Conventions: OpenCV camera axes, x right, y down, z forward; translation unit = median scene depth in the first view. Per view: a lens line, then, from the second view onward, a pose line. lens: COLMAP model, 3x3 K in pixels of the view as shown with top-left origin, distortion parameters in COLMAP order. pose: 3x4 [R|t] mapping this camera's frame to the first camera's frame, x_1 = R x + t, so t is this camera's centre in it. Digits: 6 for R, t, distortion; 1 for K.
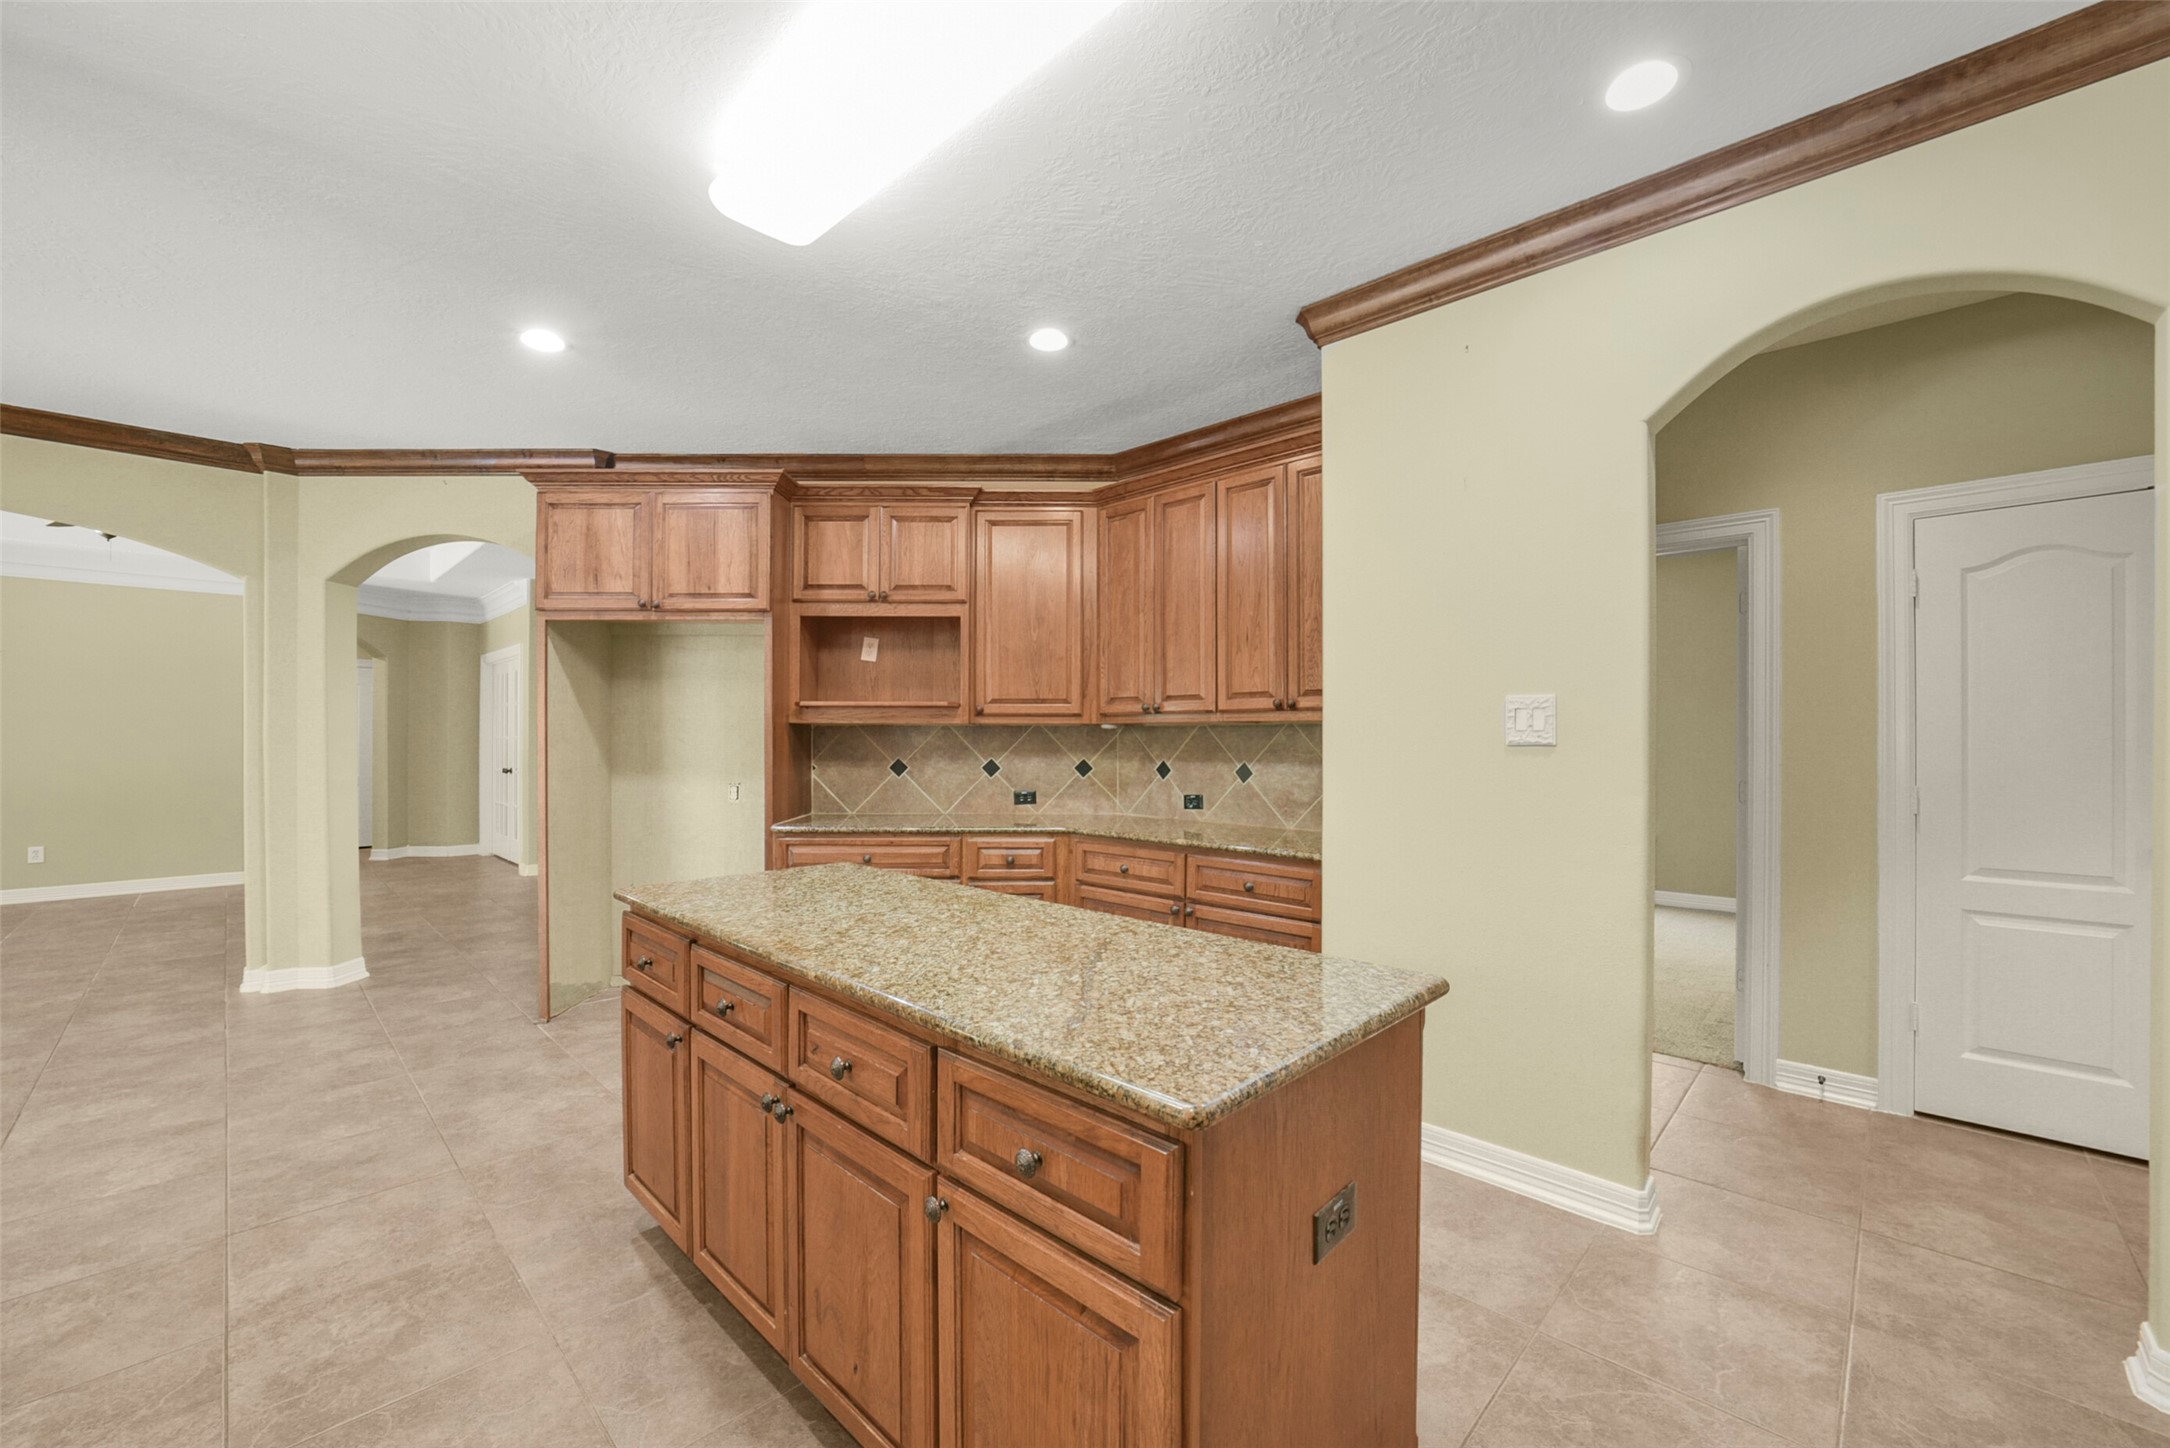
lens RADIAL K [[867.6, 0, 1083.6], [0, 867.6, 742.0], [0, 0, 1]] dist [-0.037074, 0.010015]
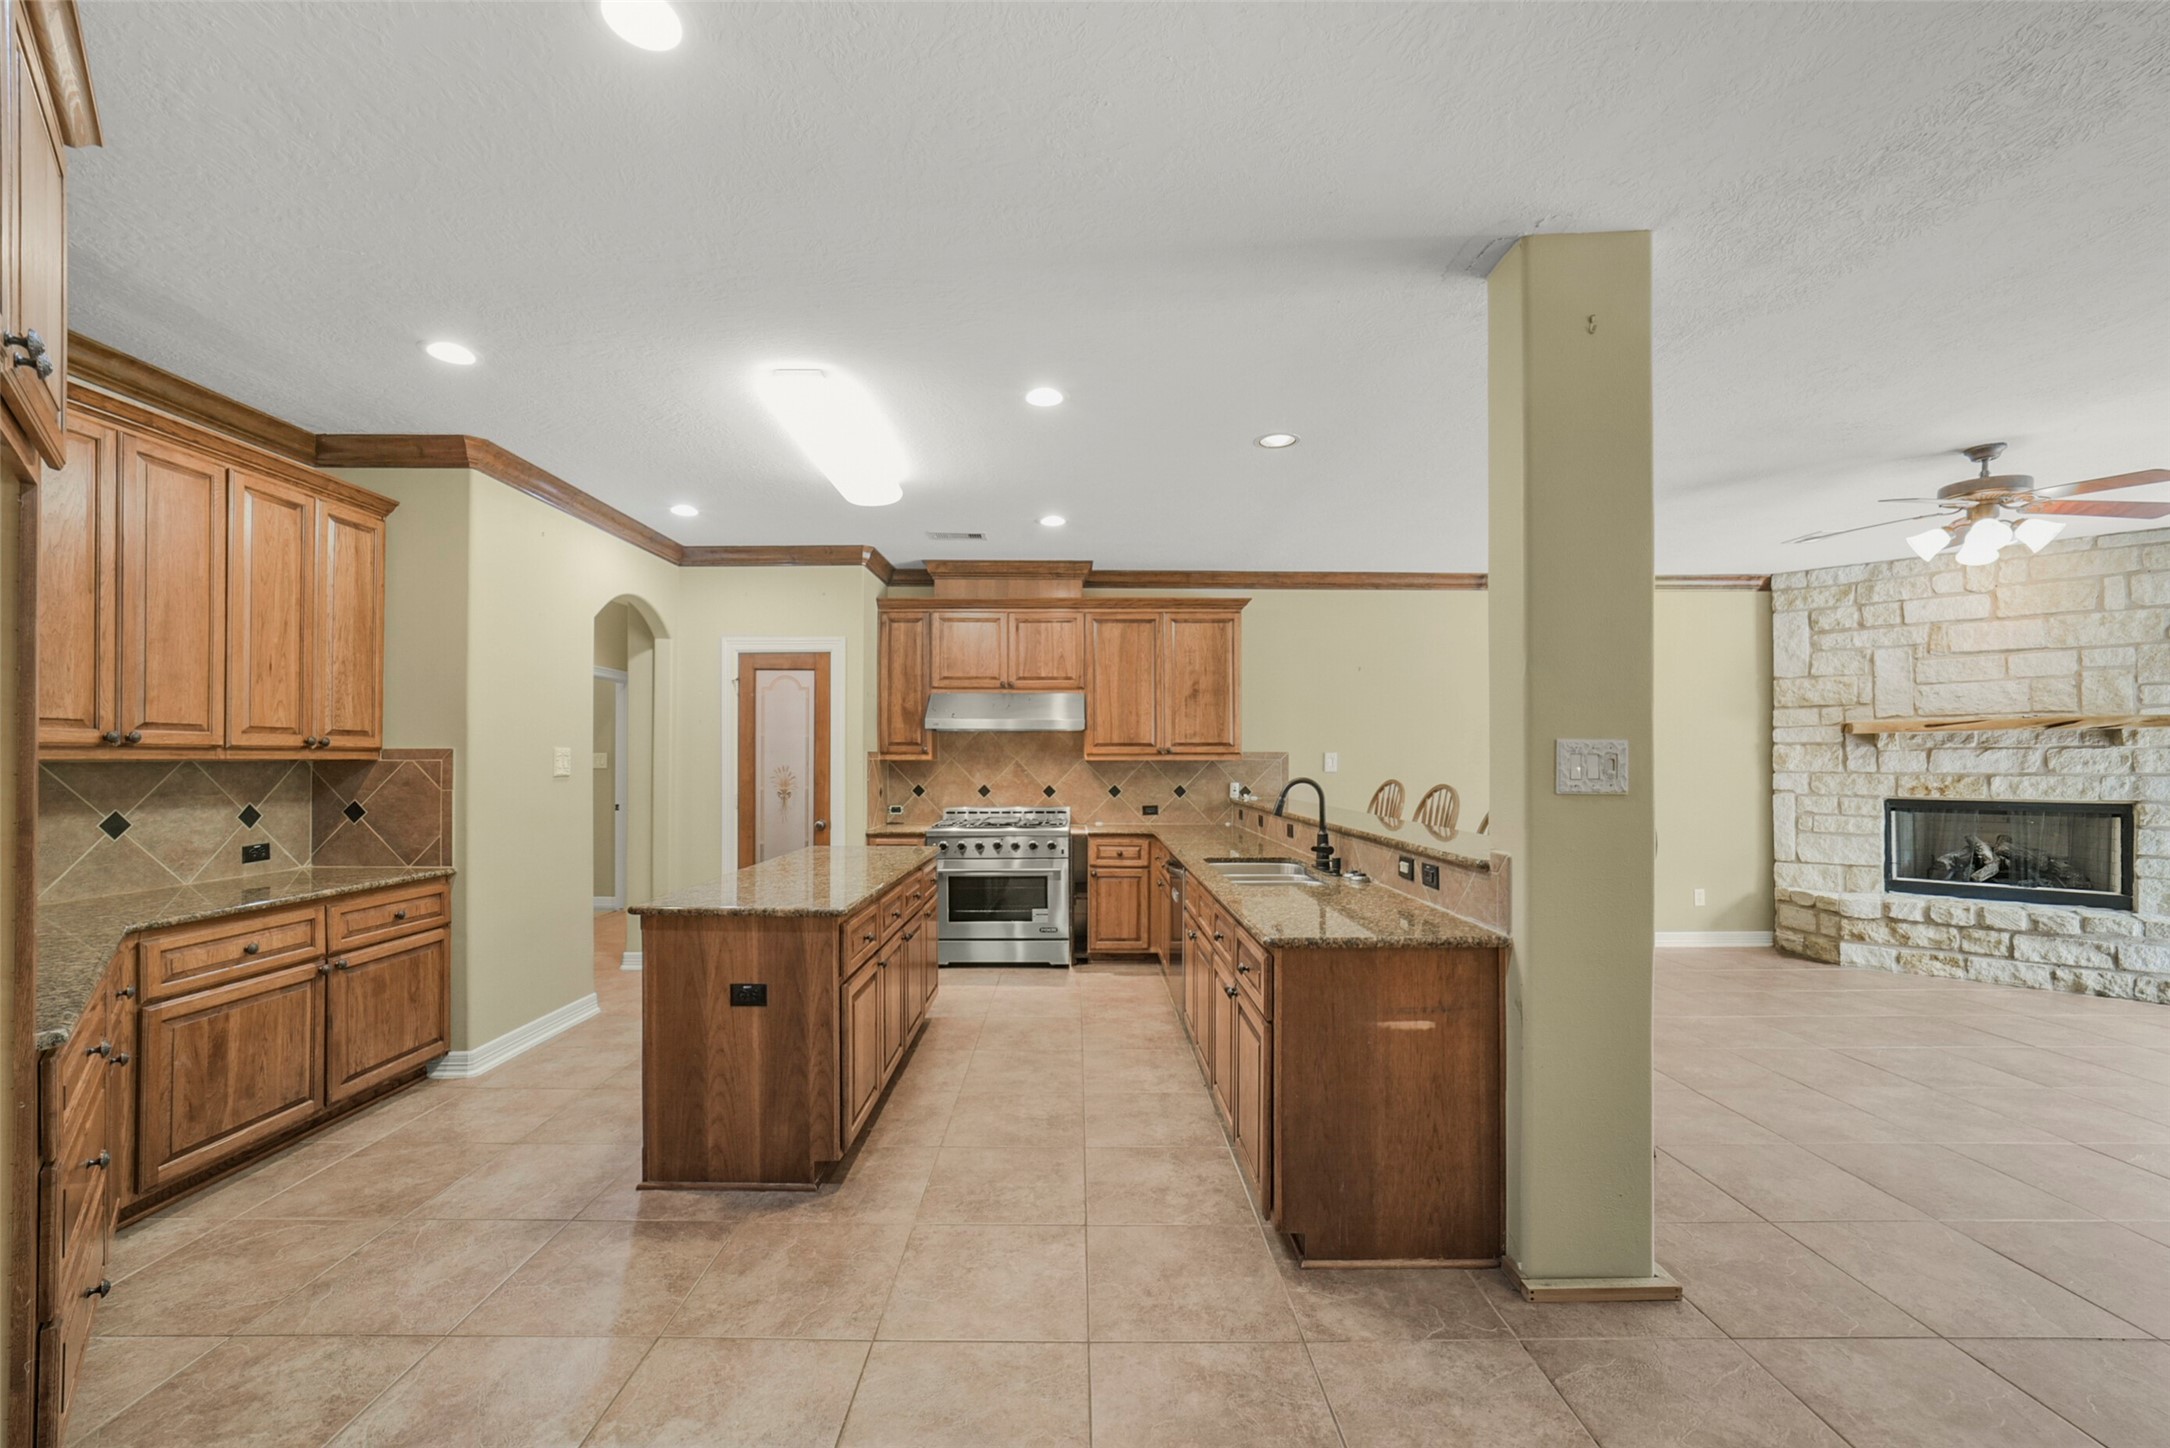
lens RADIAL K [[867.6, 0, 1083.6], [0, 867.6, 742.0], [0, 0, 1]] dist [-0.037074, 0.010015]
pose [[-0.699764, 0.014087, 0.714235, -0.911013], [0.004839, 0.999876, -0.014980, -0.021581], [-0.714357, -0.007026, -0.699746, 0.891792]]
